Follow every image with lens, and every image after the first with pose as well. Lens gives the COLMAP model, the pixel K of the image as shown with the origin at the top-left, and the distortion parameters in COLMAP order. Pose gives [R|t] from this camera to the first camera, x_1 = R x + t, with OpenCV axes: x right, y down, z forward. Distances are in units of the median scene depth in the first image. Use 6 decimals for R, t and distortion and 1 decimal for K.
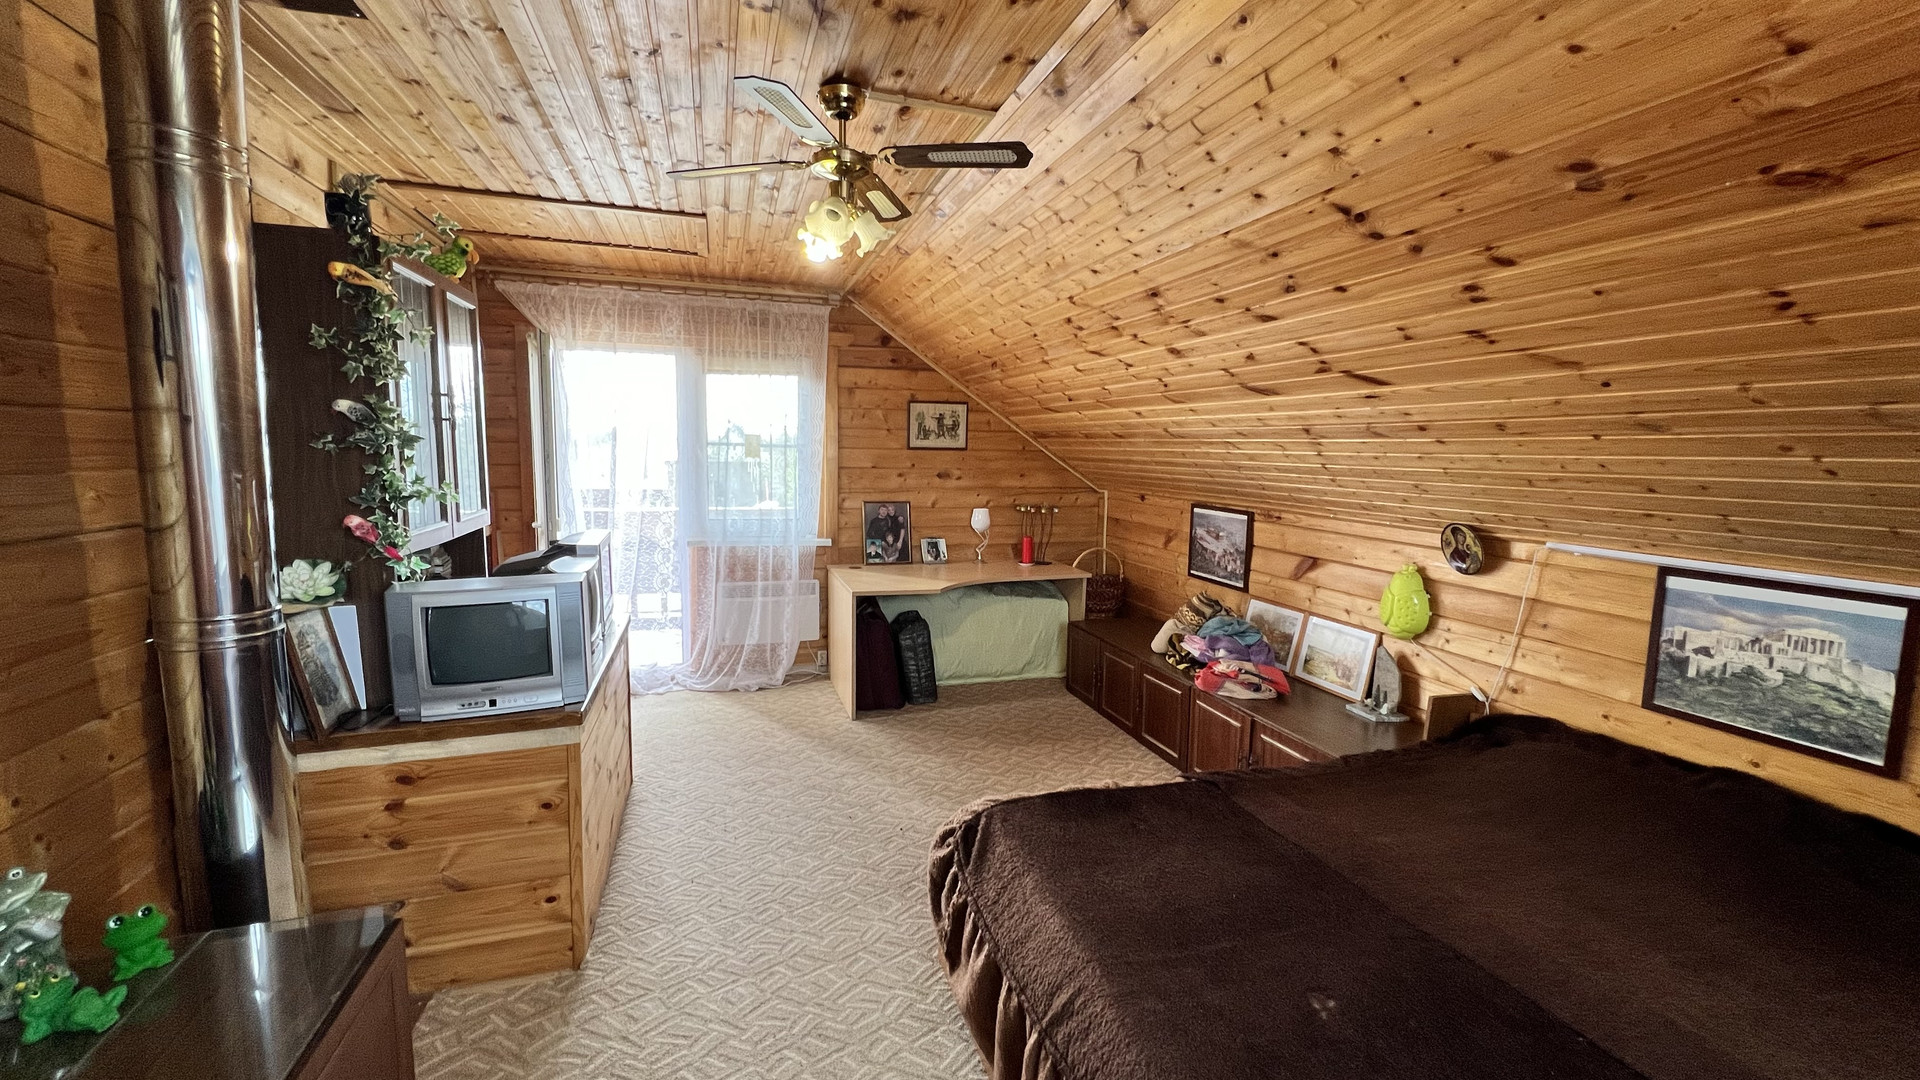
lens RADIAL K [[767.7, 0, 962.0], [0, 767.7, 533.1], [0, 0, 1]] dist [-0.001373, 0.000766]
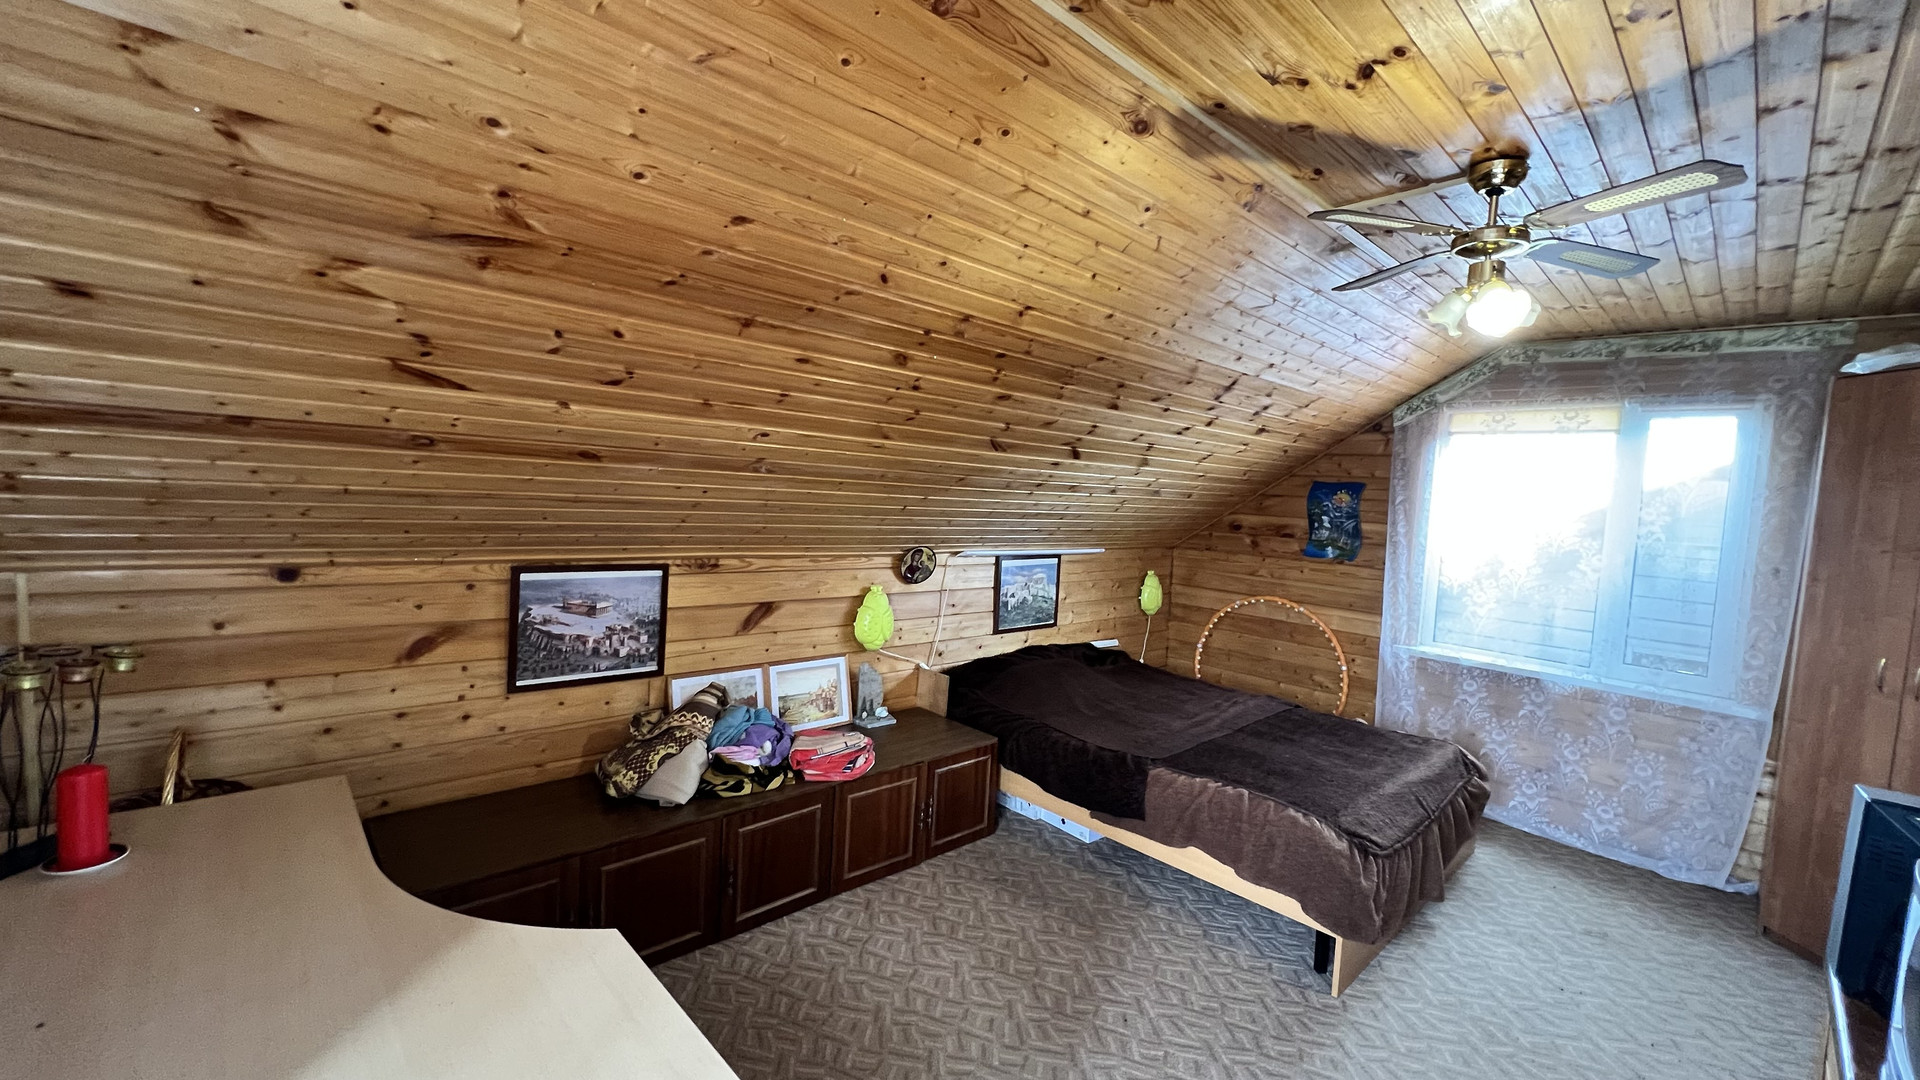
lens RADIAL K [[767.7, 0, 962.0], [0, 767.7, 533.1], [0, 0, 1]] dist [-0.001373, 0.000766]
pose [[-0.432729, -0.104655, 0.895429, -0.396274], [0.028425, 0.991161, 0.129580, -0.144060], [-0.901076, 0.081526, -0.425929, 1.060823]]
